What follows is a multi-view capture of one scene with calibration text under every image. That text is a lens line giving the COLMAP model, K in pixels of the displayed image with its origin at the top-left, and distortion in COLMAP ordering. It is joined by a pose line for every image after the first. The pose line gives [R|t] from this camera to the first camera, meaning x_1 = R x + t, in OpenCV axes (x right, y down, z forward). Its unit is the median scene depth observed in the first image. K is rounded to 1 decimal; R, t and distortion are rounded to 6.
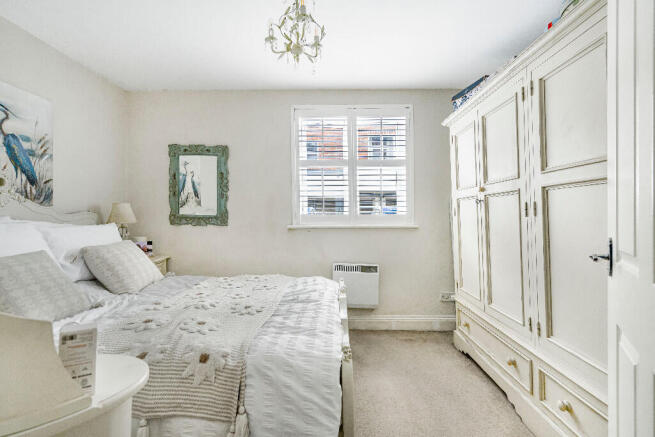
lens RADIAL K [[304.6, 0, 332.5], [0, 304.6, 215.2], [0, 0, 1]] dist [0.004118, 0.000775]
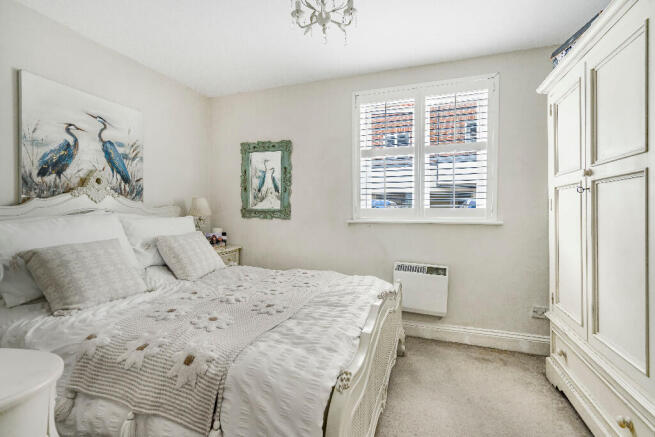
lens RADIAL K [[299.4, 0, 325.1], [0, 299.4, 219.1], [0, 0, 1]] dist [-0.002555, 0.002363]
pose [[0.947943, 0.011979, -0.318215, 0.124327], [-0.001898, 0.999487, 0.031973, 0.002318], [0.318435, -0.029705, 0.947479, 0.129067]]
